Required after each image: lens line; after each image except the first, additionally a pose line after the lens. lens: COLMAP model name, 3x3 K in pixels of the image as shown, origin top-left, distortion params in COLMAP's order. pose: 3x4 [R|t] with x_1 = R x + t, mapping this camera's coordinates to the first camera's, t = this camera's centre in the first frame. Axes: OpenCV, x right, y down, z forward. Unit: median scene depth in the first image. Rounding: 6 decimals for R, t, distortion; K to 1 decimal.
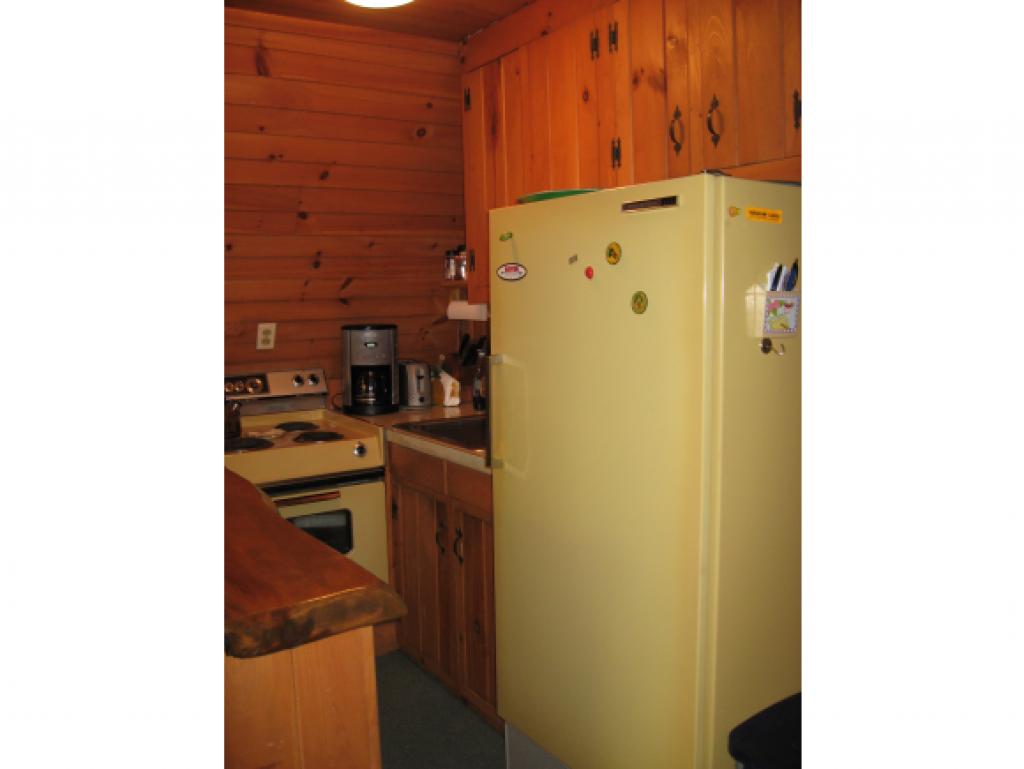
lens RADIAL K [[800.1, 0, 536.3], [0, 800.1, 384.9], [0, 0, 1]] dist [-0.110835, 0.006308]
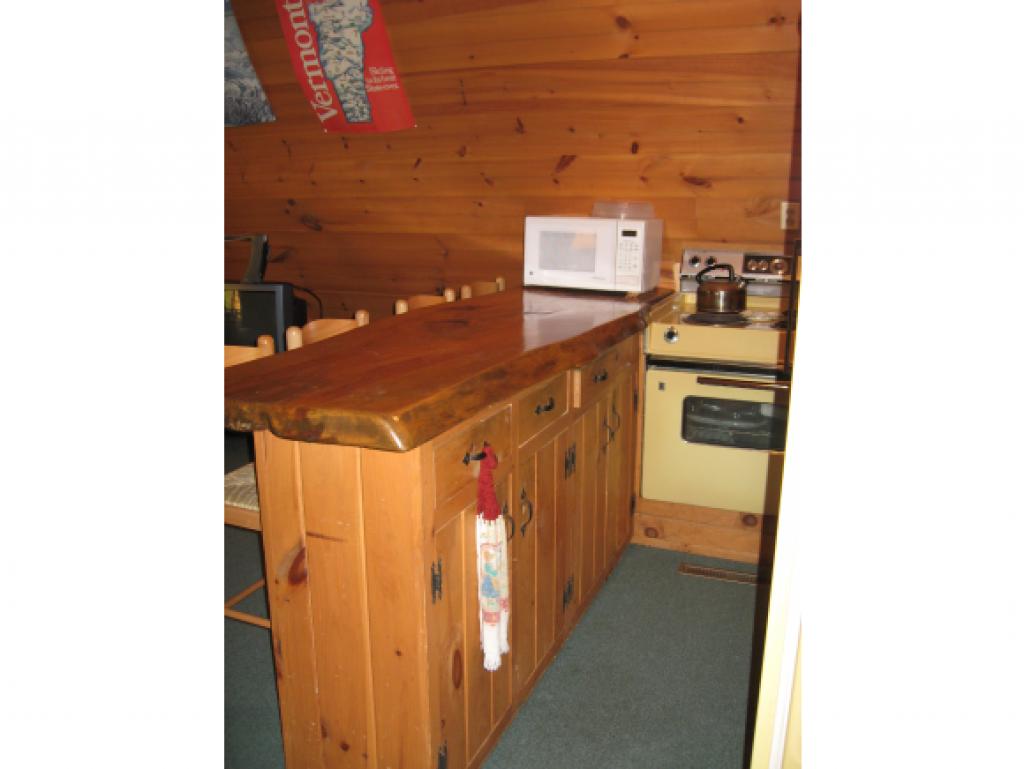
lens RADIAL K [[800.1, 0, 536.3], [0, 800.1, 384.9], [0, 0, 1]] dist [-0.110835, 0.006308]
pose [[0.556677, 0.211626, -0.803321, 0.358359], [-0.105082, 0.977178, 0.184608, -0.006685], [0.824056, -0.018353, 0.566211, 0.246797]]
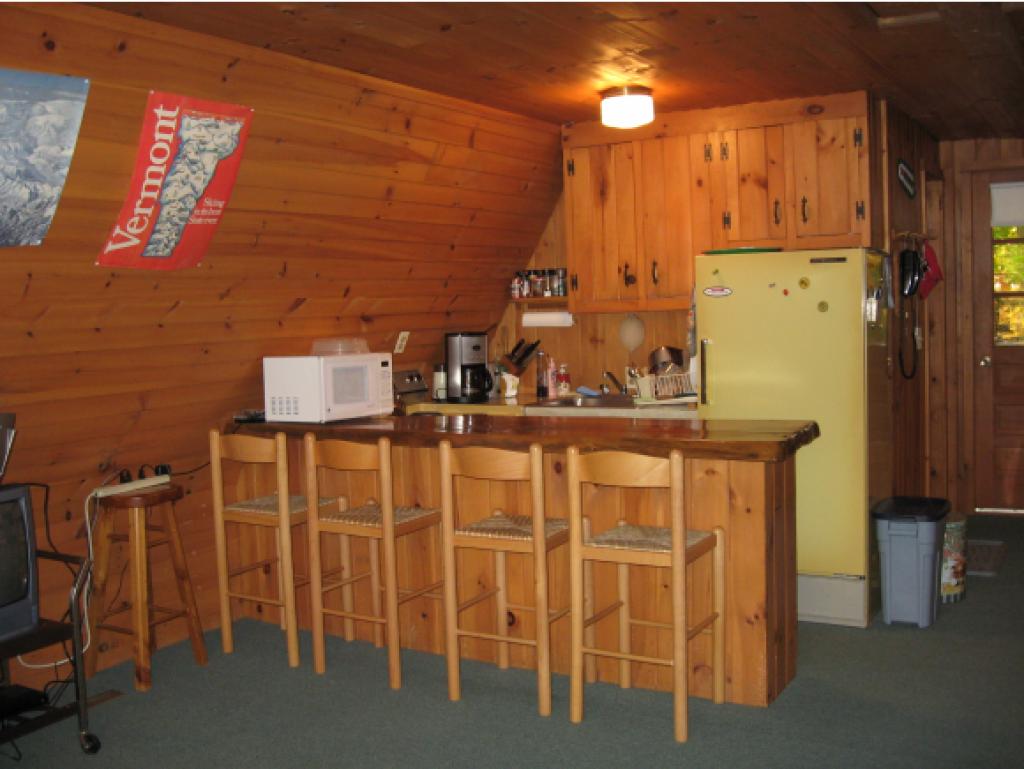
lens RADIAL K [[1091.5, 0, 505.2], [0, 1091.5, 382.3], [0, 0, 1]] dist [-0.106570, -0.021678]
pose [[0.905581, -0.040691, 0.422217, -1.064062], [0.062613, 0.997307, -0.038179, 0.087436], [-0.419527, 0.061010, 0.905690, -0.700537]]
